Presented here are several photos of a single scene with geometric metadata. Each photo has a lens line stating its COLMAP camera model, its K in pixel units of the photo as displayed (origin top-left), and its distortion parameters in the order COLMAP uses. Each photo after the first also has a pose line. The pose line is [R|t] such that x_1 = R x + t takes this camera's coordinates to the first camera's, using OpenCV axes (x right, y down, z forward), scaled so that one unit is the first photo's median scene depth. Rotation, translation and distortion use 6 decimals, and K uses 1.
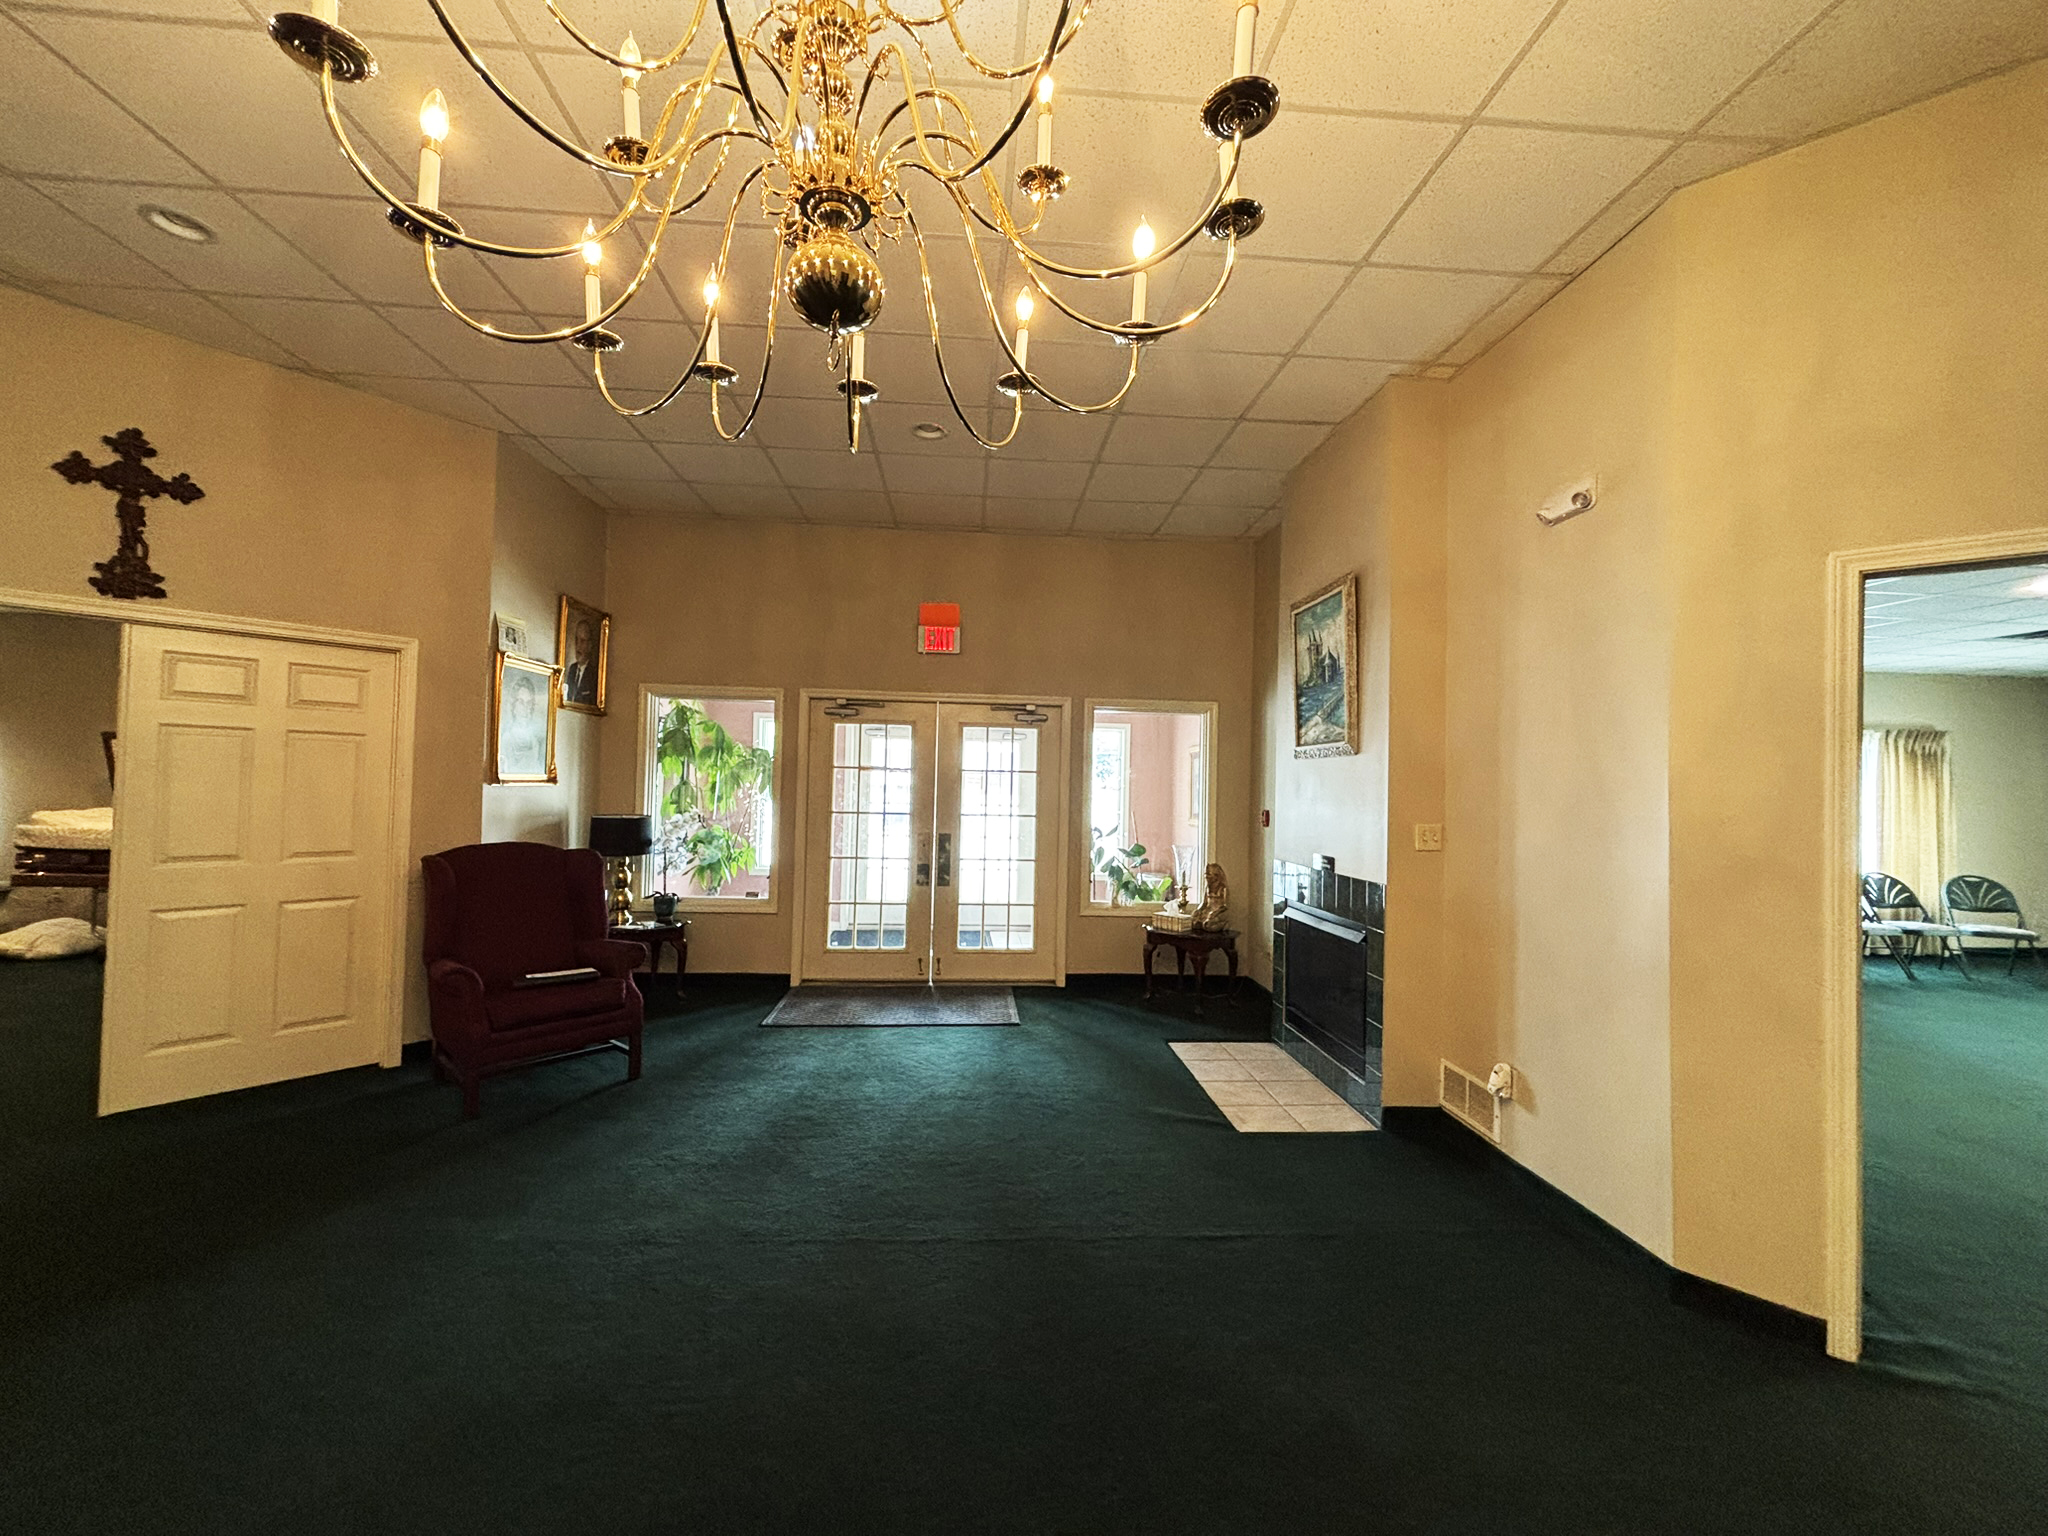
lens RADIAL K [[812.8, 0, 1024.0], [0, 812.8, 768.0], [0, 0, 1]] dist [-0.000774, -0.000335]
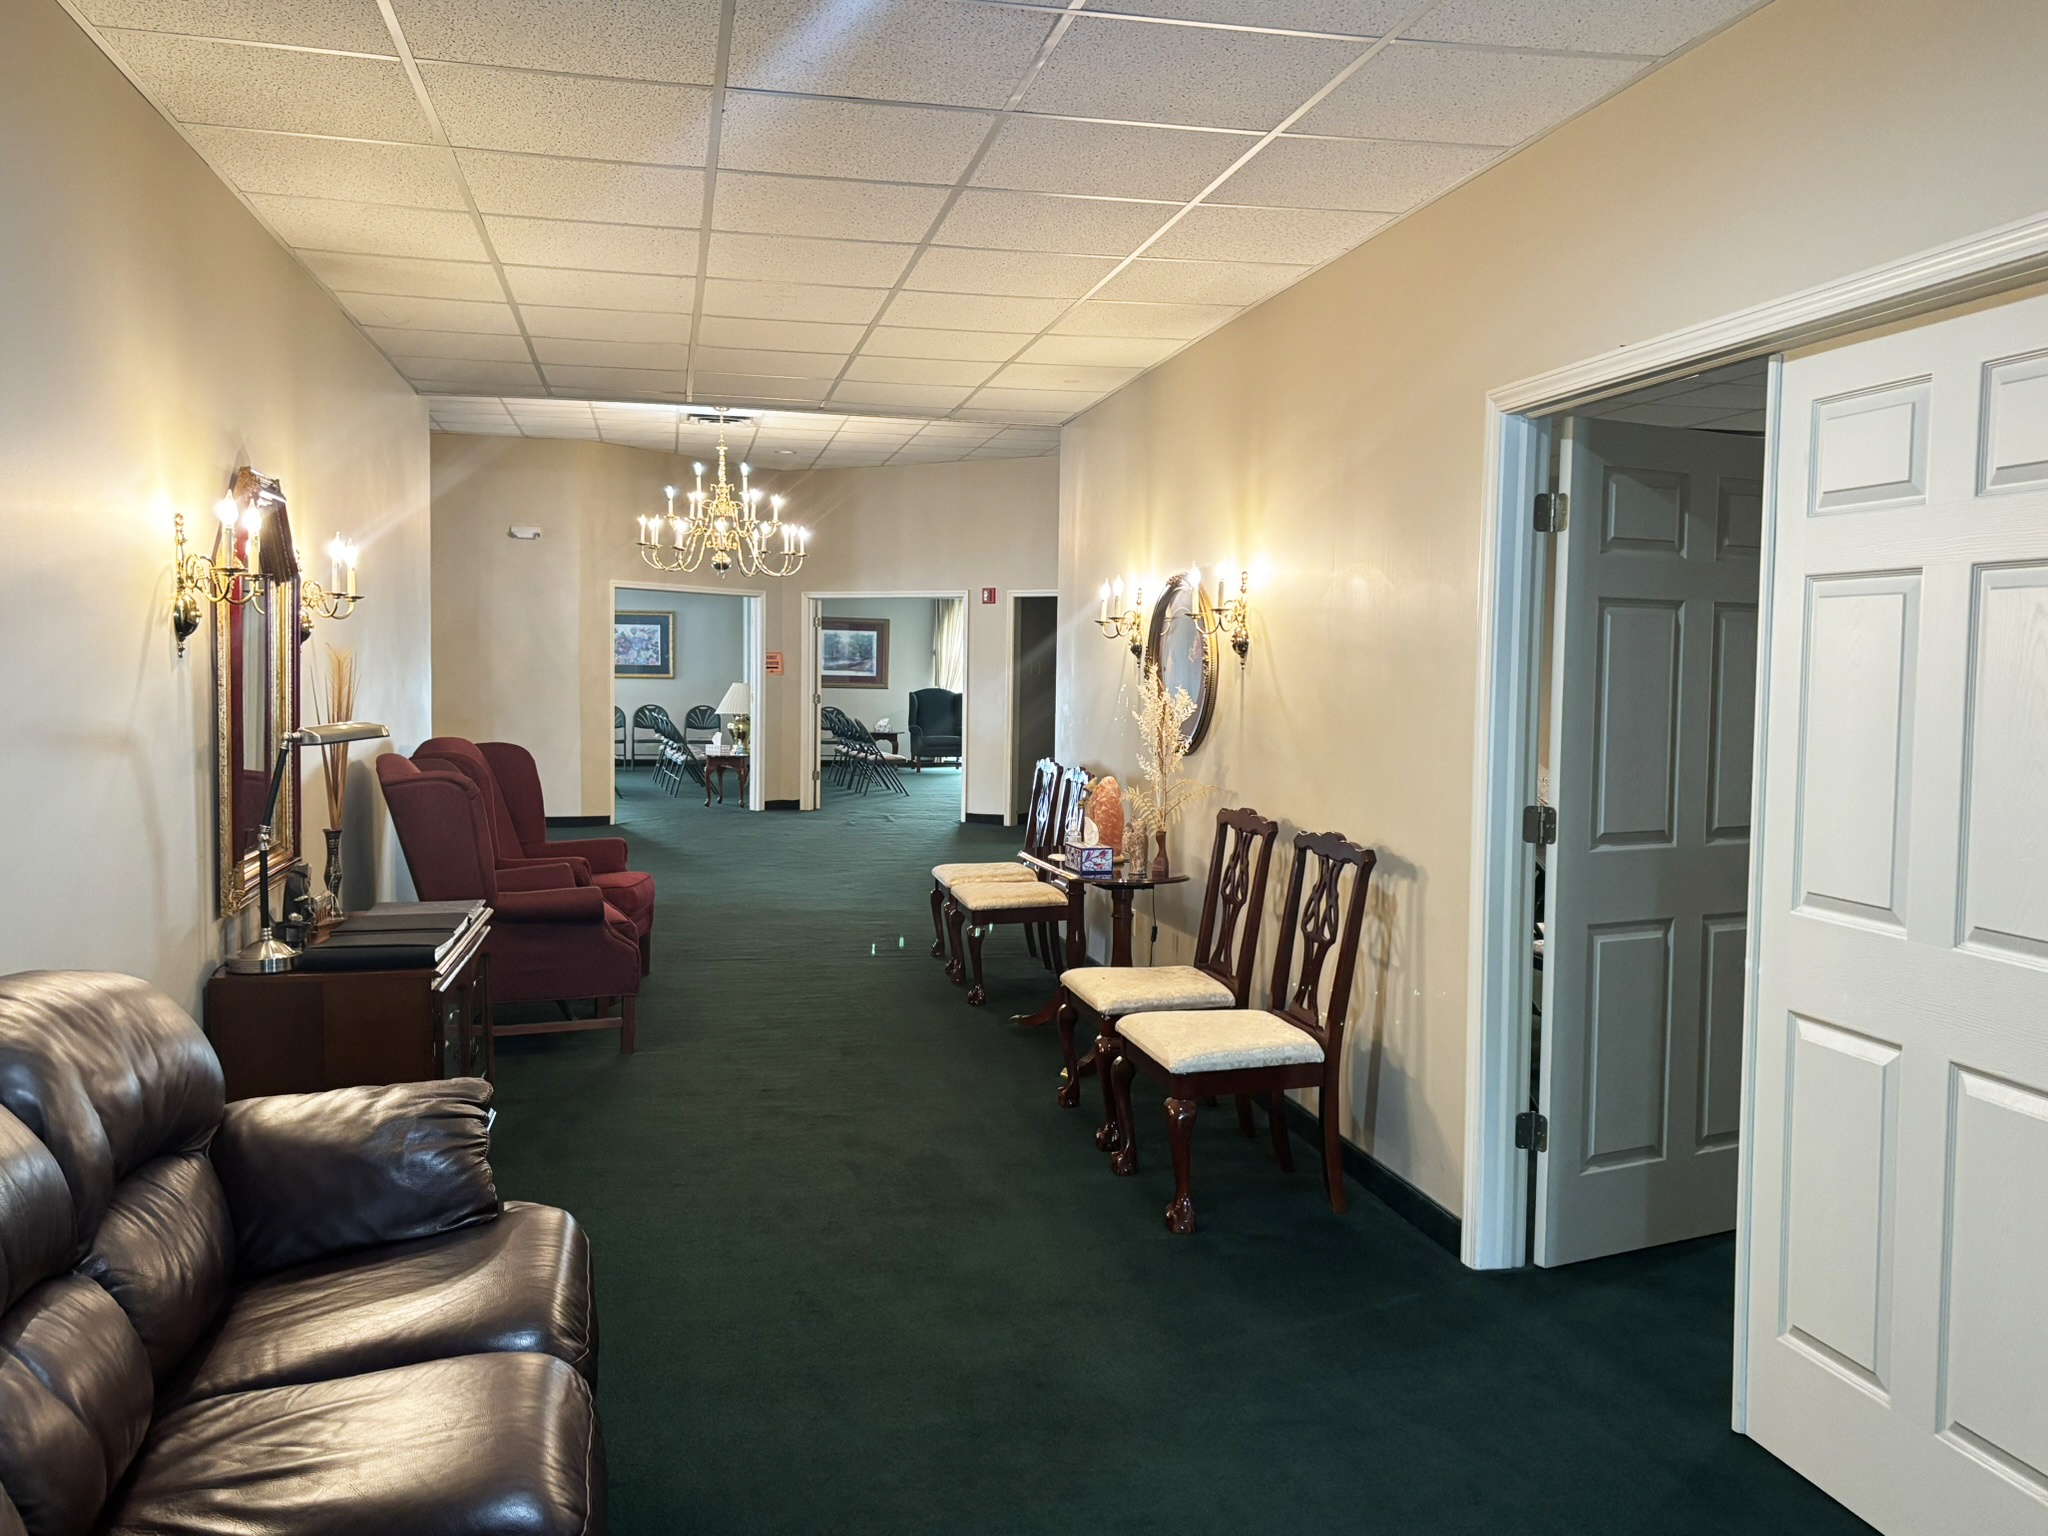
lens RADIAL K [[1701.0, 0, 1024.0], [0, 1701.0, 768.0], [0, 0, 1]] dist [0.037320, 0.001531]
pose [[-0.139100, -0.084559, 0.986661, -2.993095], [-0.046953, 0.995790, 0.078722, -0.069503], [-0.989165, -0.035377, -0.142485, 0.158915]]
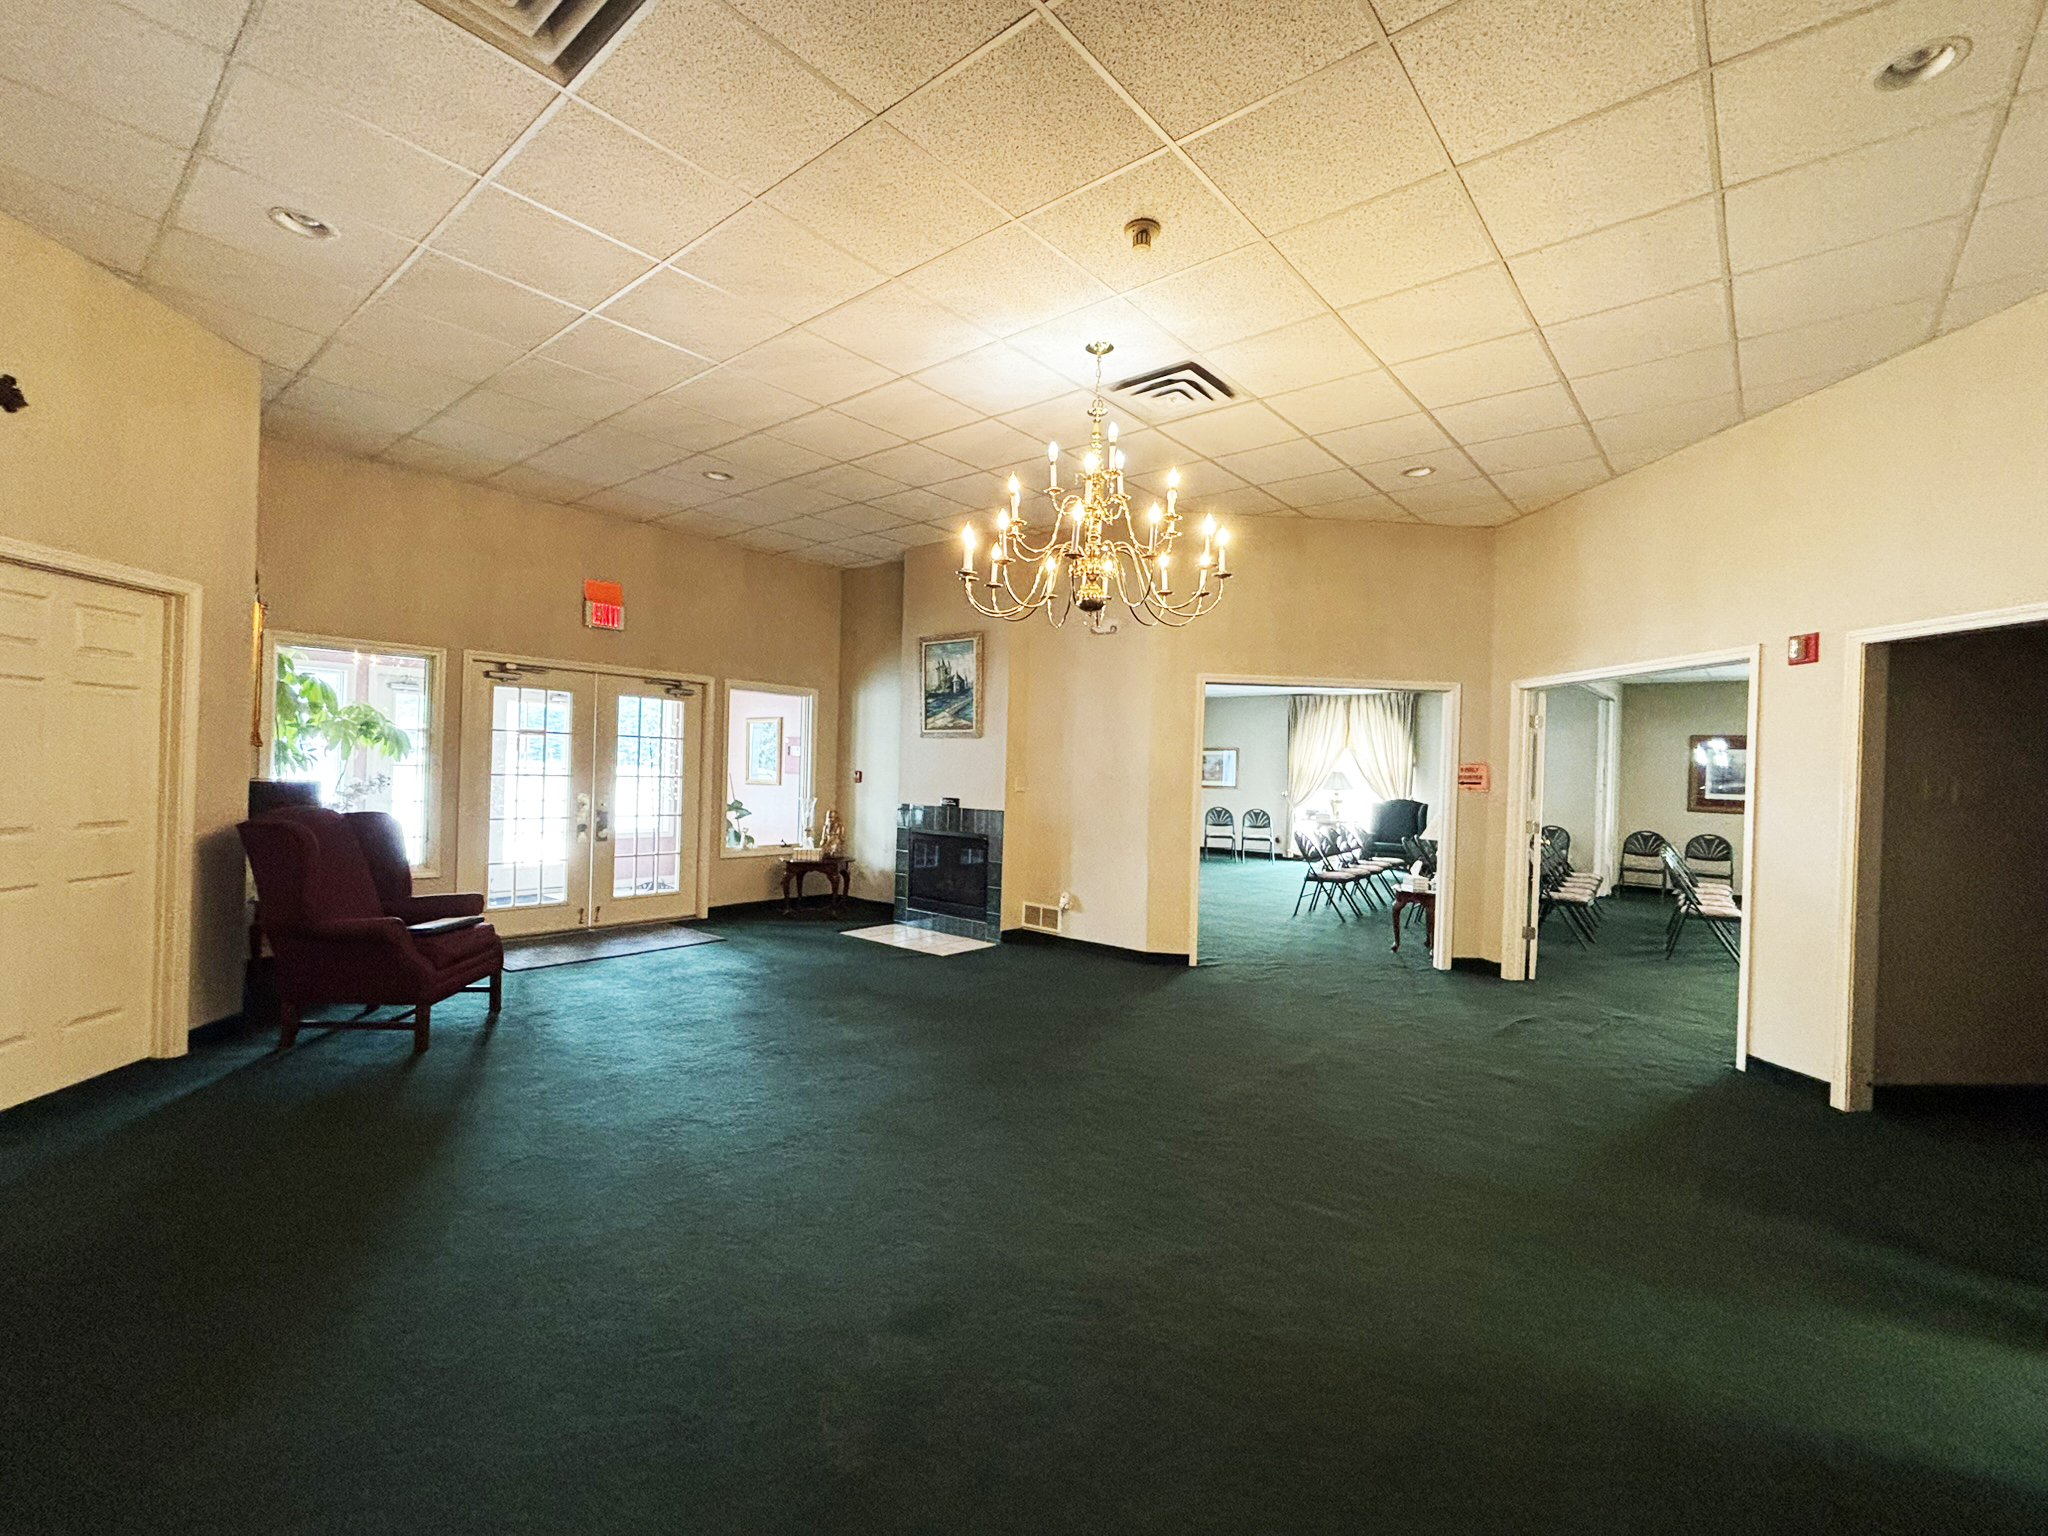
lens RADIAL K [[890.3, 0, 1017.5], [0, 890.3, 769.0], [0, 0, 1]] dist [-0.002370, -0.000165]
pose [[0.698688, -0.002291, 0.715423, -0.772138], [-0.033543, 0.998790, 0.035957, -0.019018], [-0.714640, -0.049120, 0.697766, -0.324257]]
